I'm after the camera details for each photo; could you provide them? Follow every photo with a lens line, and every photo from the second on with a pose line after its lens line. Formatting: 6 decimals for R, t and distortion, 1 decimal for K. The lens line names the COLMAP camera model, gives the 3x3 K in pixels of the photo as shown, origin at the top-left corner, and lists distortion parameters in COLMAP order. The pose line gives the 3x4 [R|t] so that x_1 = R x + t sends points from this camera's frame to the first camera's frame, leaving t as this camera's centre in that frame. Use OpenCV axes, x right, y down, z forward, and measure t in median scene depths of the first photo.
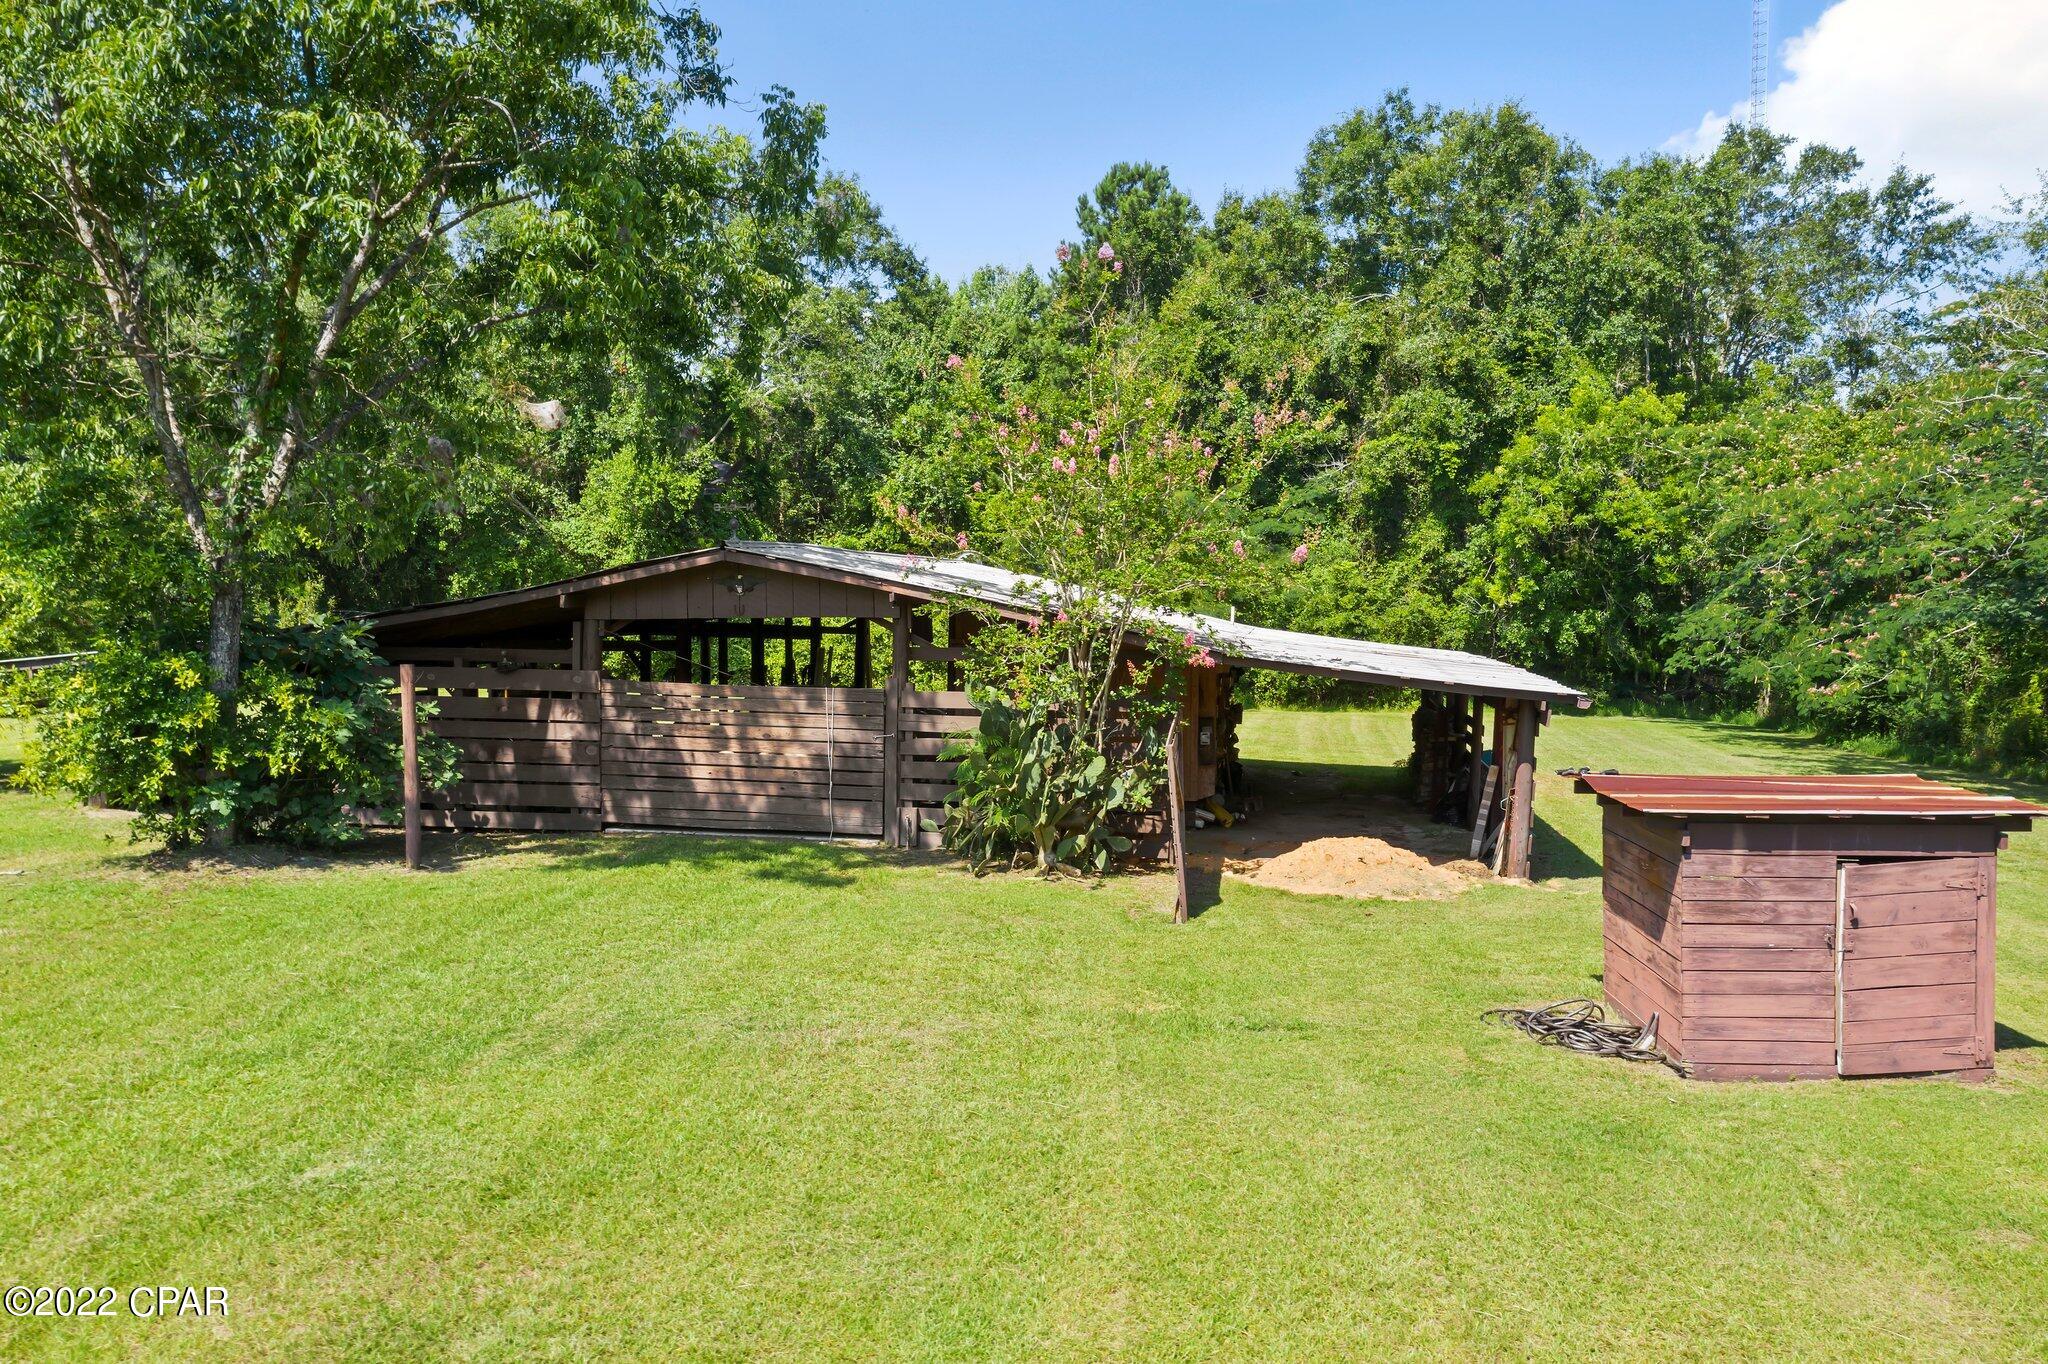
lens RADIAL K [[1654.8, 0, 1043.3], [0, 1654.8, 686.9], [0, 0, 1]] dist [-0.008362, -0.008318]
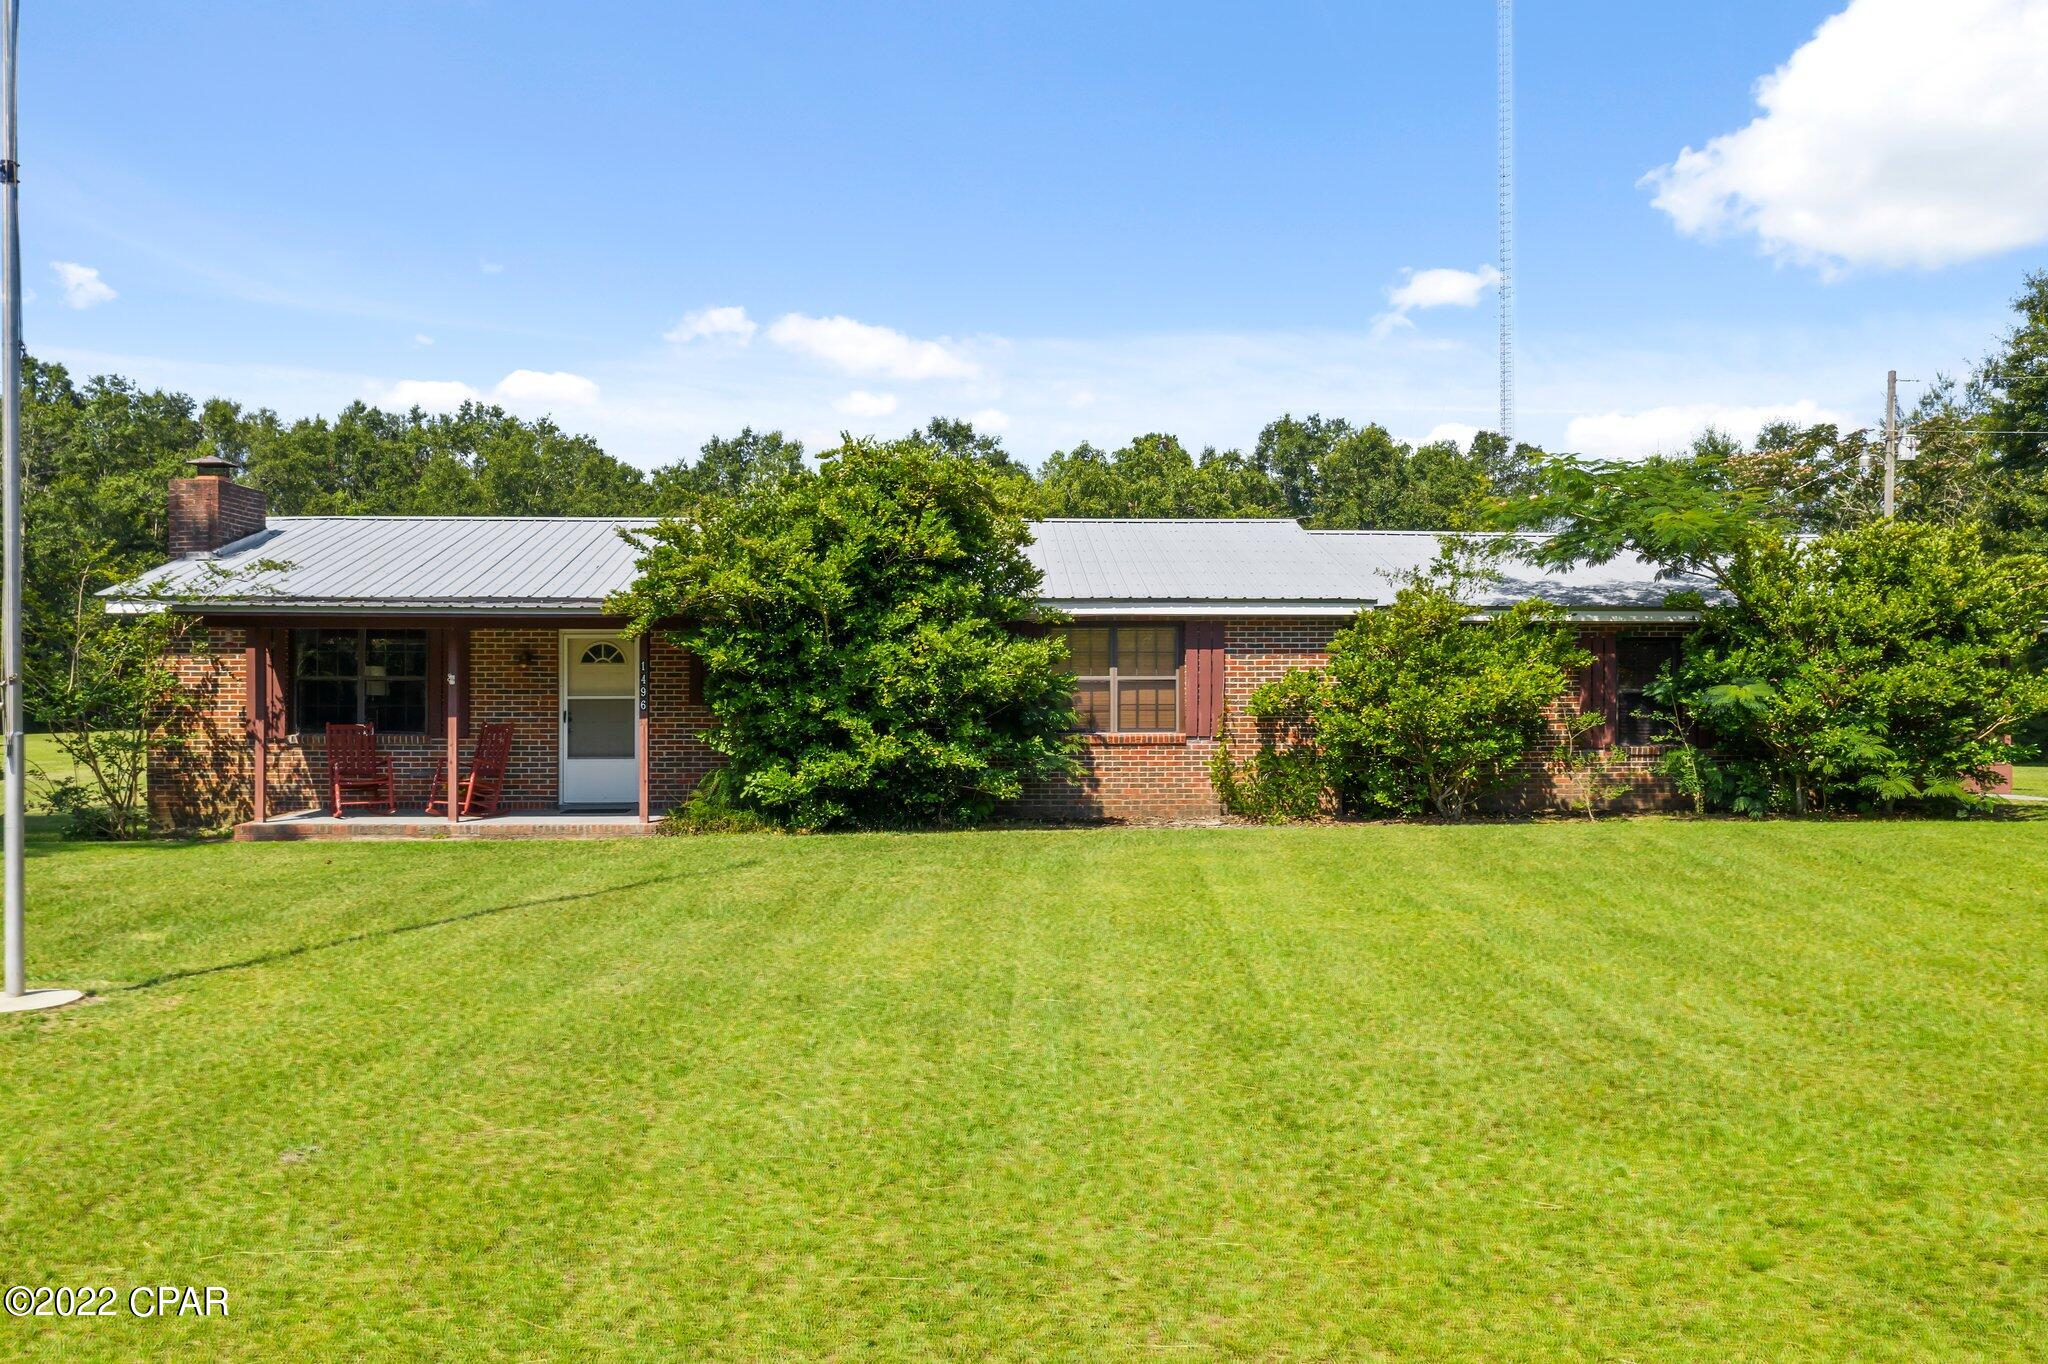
lens RADIAL K [[1654.8, 0, 1023.2], [0, 1654.8, 672.1], [0, 0, 1]] dist [-0.008362, -0.008318]
pose [[0.993617, -0.002662, 0.112772, -0.384303], [0.009979, 0.997876, -0.064367, 0.070175], [-0.112361, 0.065081, 0.991534, -0.968736]]
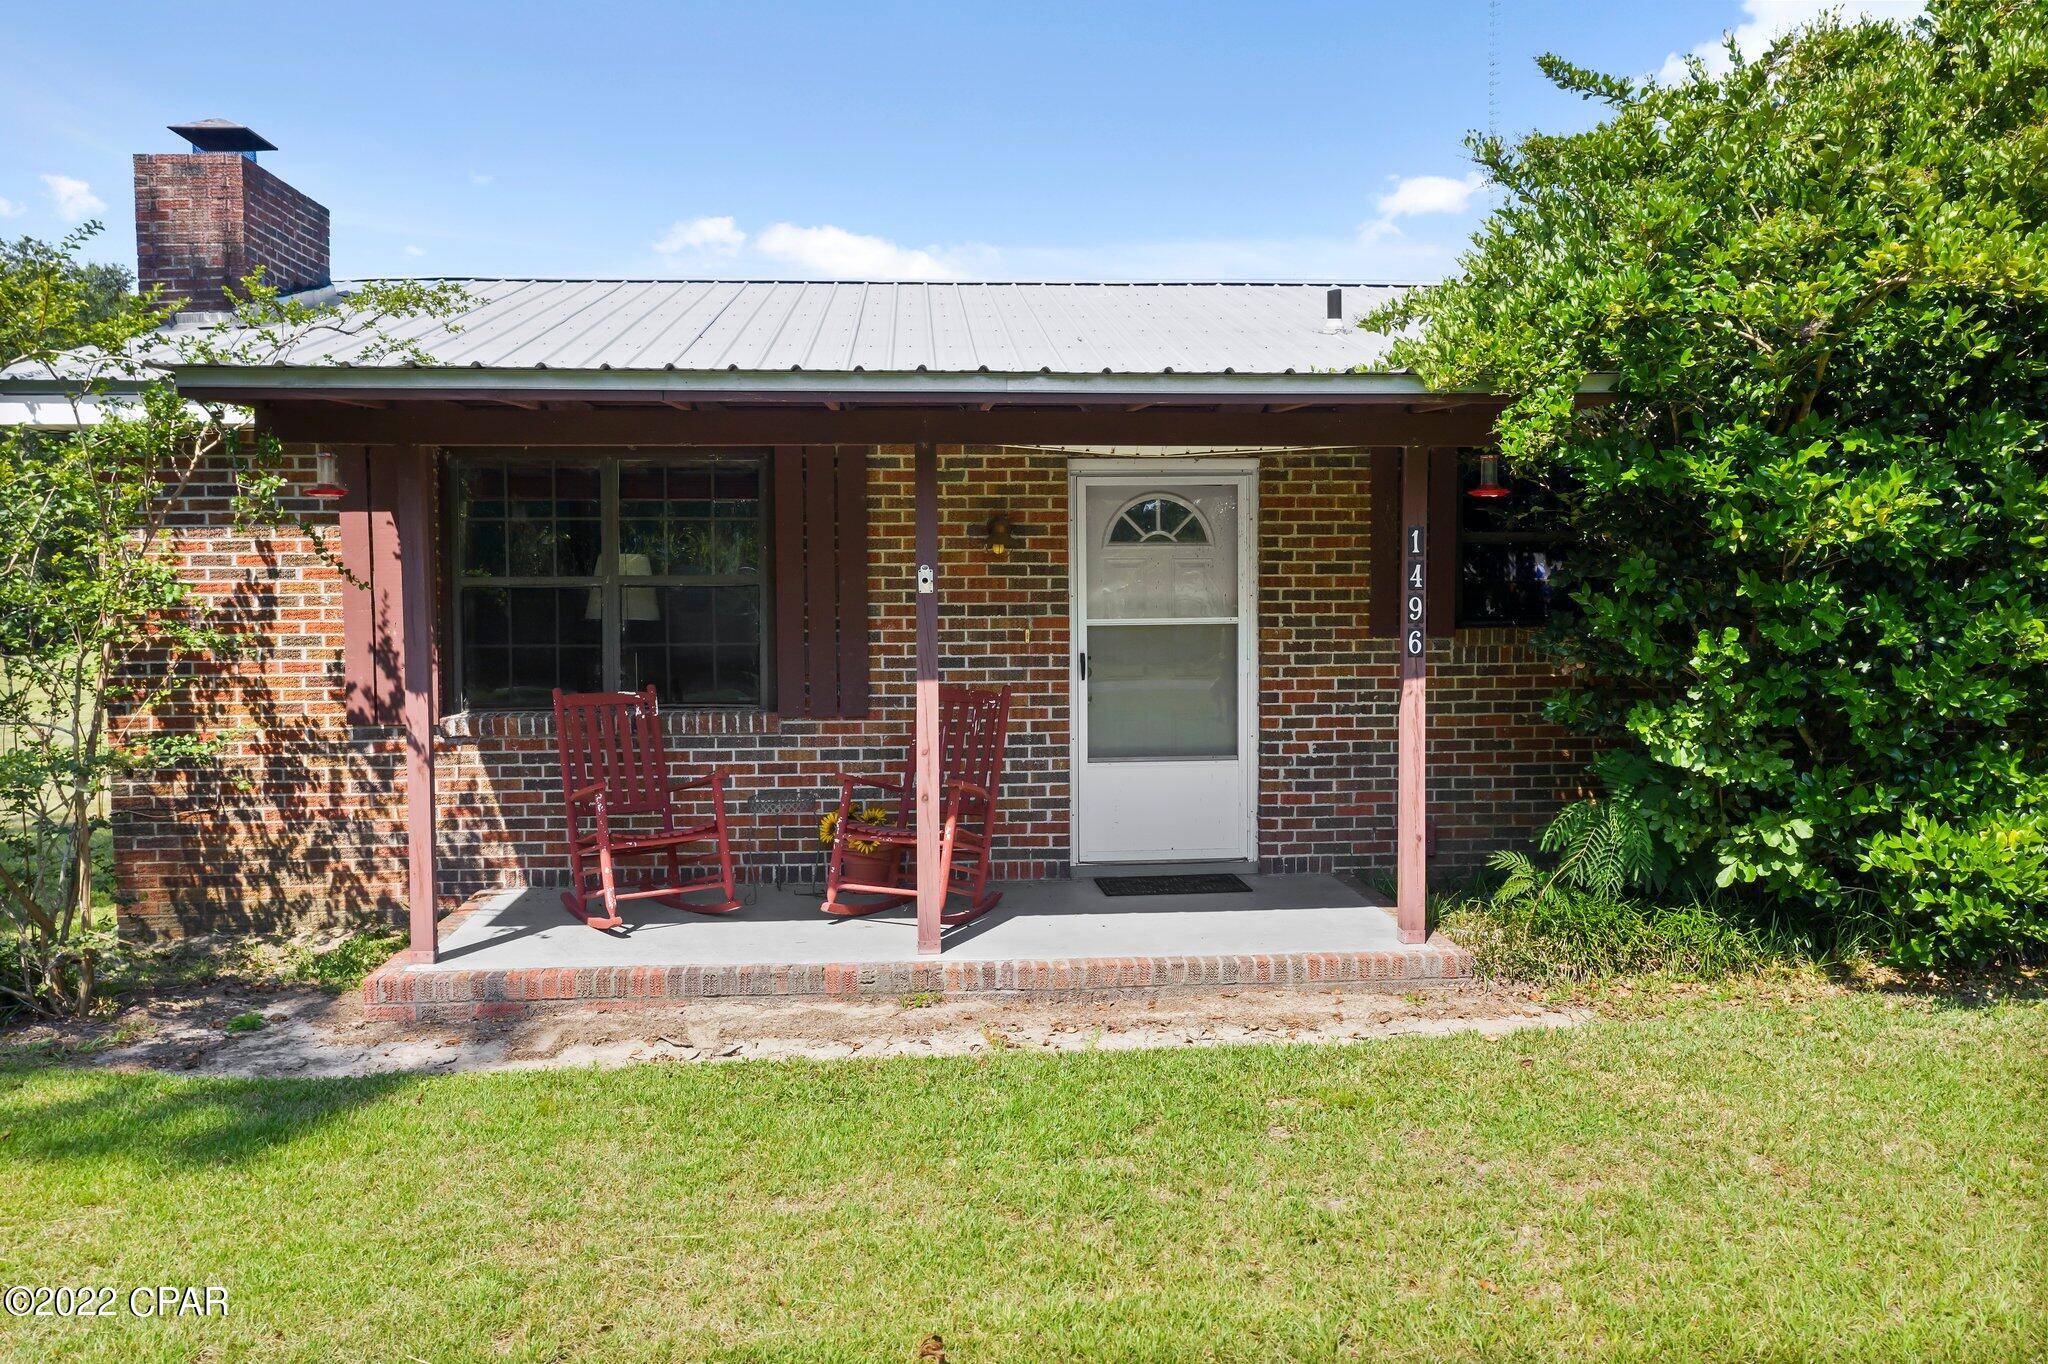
lens RADIAL K [[1632.3, 0, 1010.7], [0, 1632.3, 677.5], [0, 0, 1]] dist [0.001953, 0.006599]
pose [[0.990776, -0.017856, 0.134326, -0.484339], [0.020126, 0.999676, -0.015558, 0.057184], [-0.134005, 0.018118, 0.990815, -0.717448]]
